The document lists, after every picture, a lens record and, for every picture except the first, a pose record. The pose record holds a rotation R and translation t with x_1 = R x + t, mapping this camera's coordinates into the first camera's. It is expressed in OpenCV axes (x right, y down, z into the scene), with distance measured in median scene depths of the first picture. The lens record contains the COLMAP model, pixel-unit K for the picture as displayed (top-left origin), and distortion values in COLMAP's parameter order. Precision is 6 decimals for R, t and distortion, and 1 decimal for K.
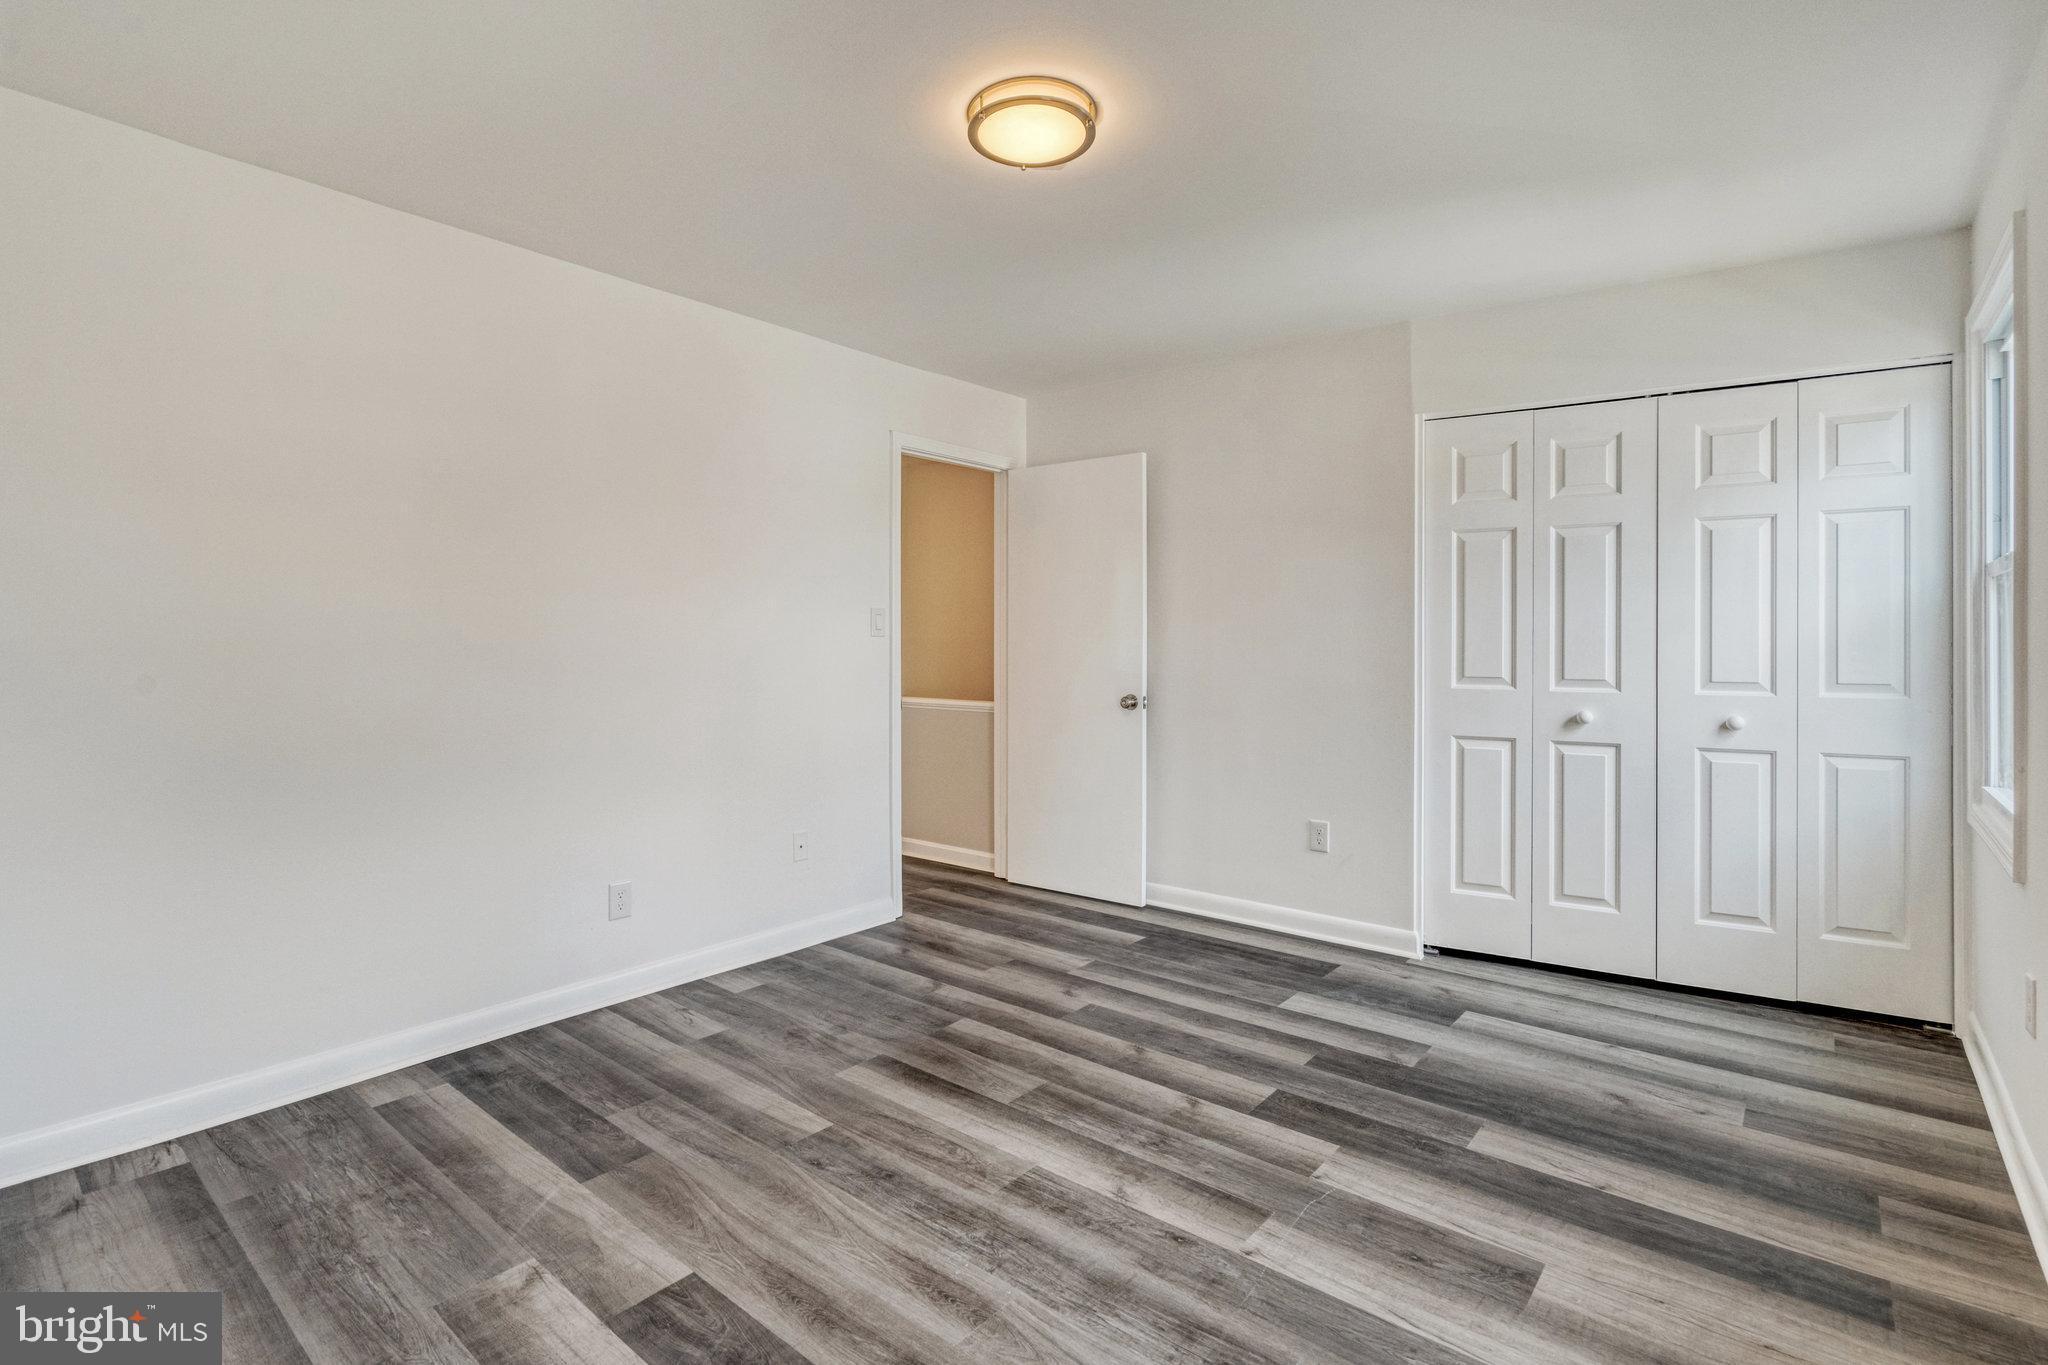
lens RADIAL K [[960.3, 0, 1012.6], [0, 960.3, 687.9], [0, 0, 1]] dist [-0.003870, 0.000049]
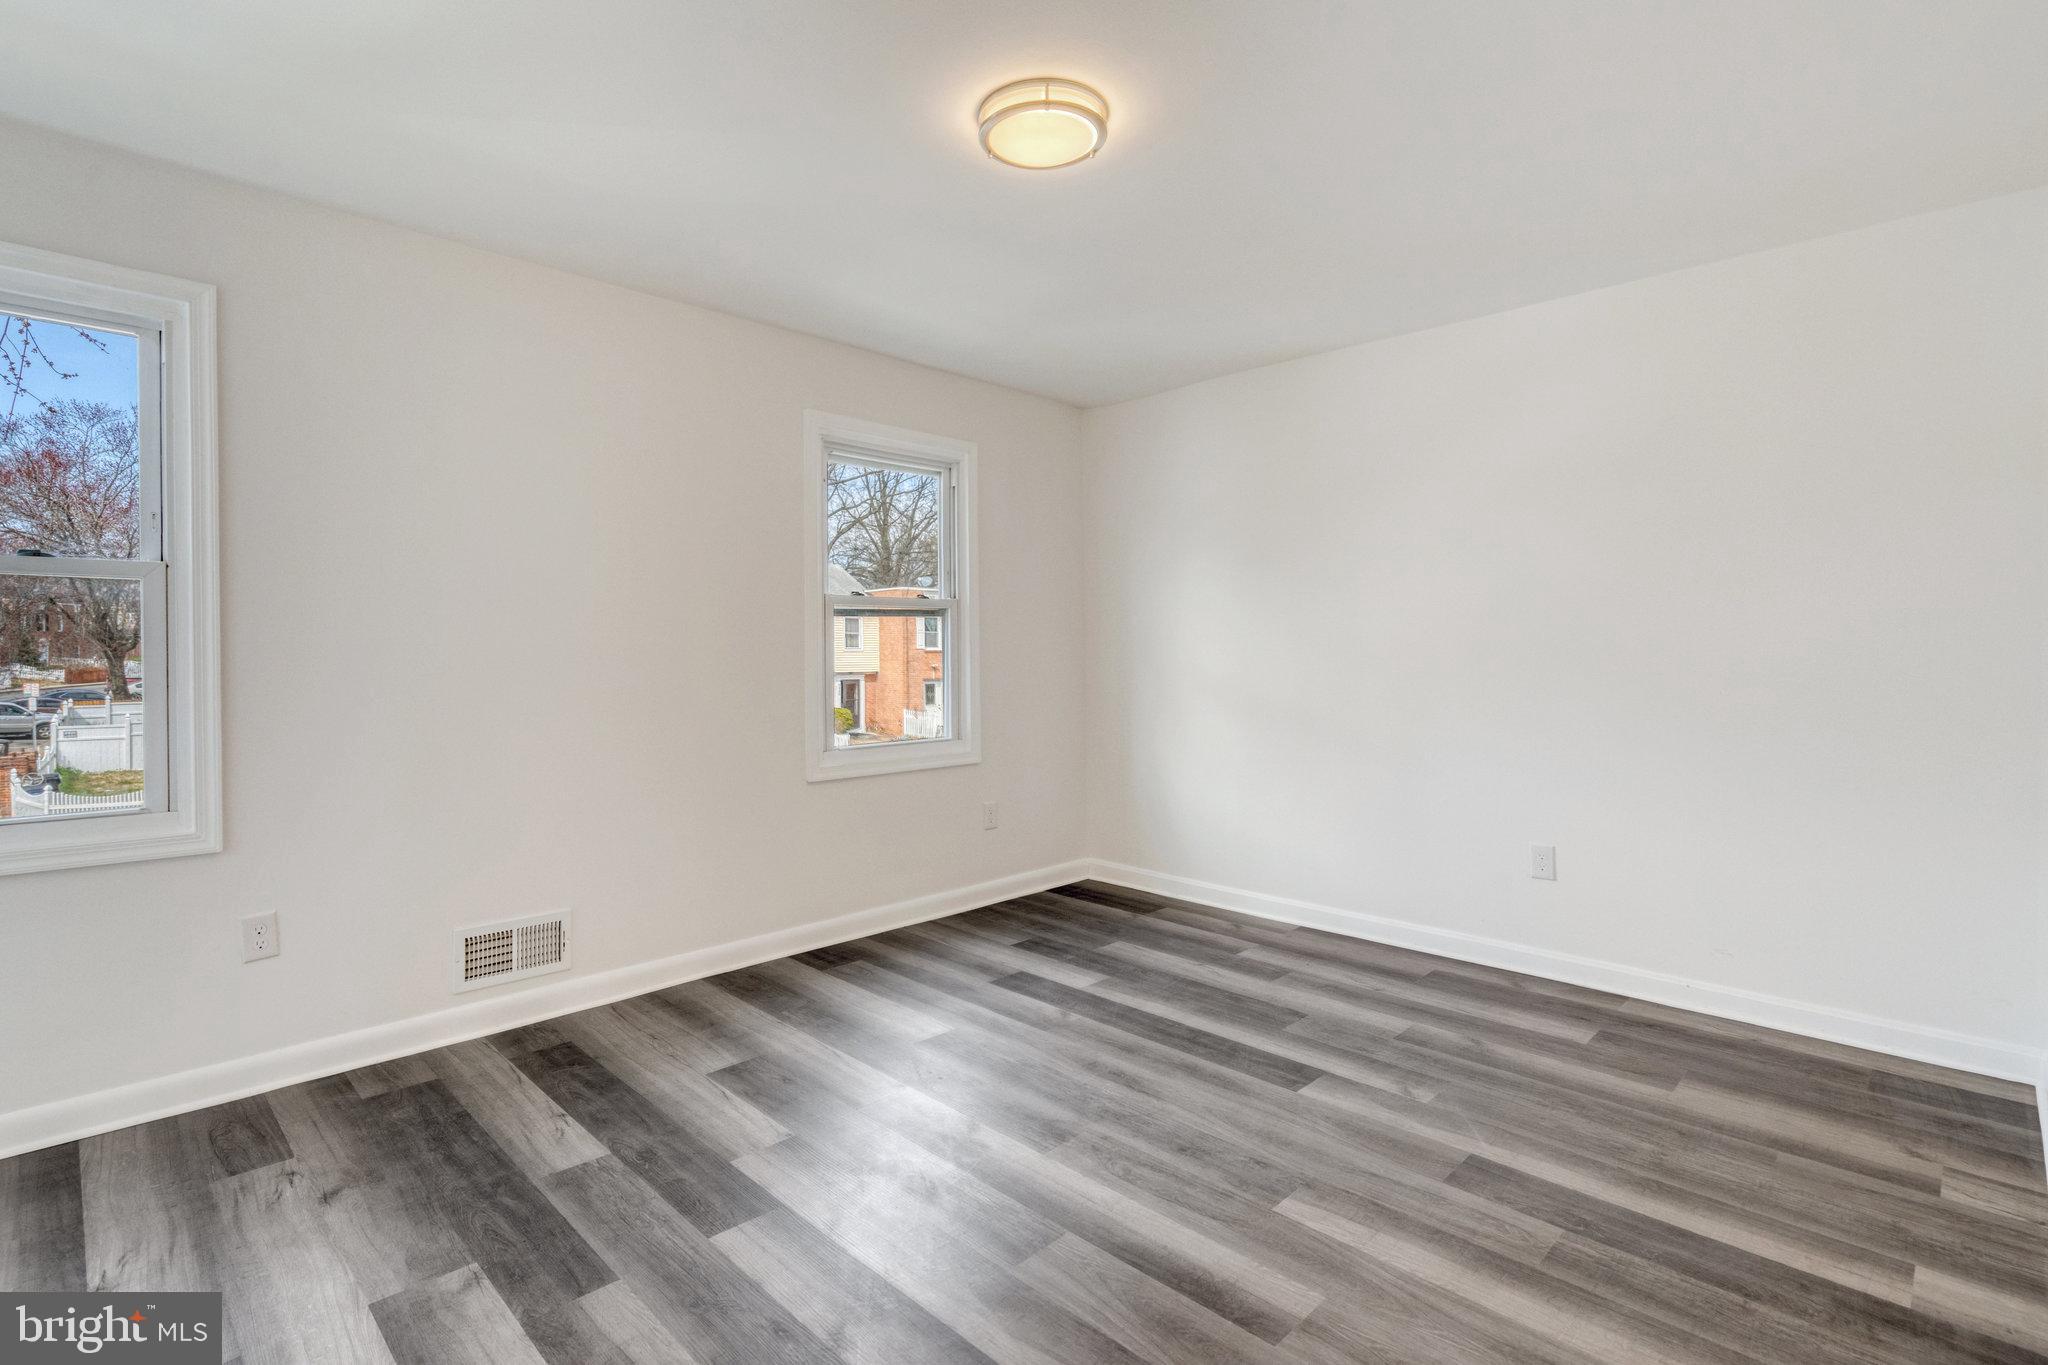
lens RADIAL K [[960.3, 0, 1012.6], [0, 960.3, 687.9], [0, 0, 1]] dist [-0.003870, 0.000049]
pose [[-0.995966, -0.002247, 0.089700, -0.033586], [0.005167, 0.996591, 0.082338, -0.085071], [-0.089579, 0.082470, -0.992559, 1.937800]]
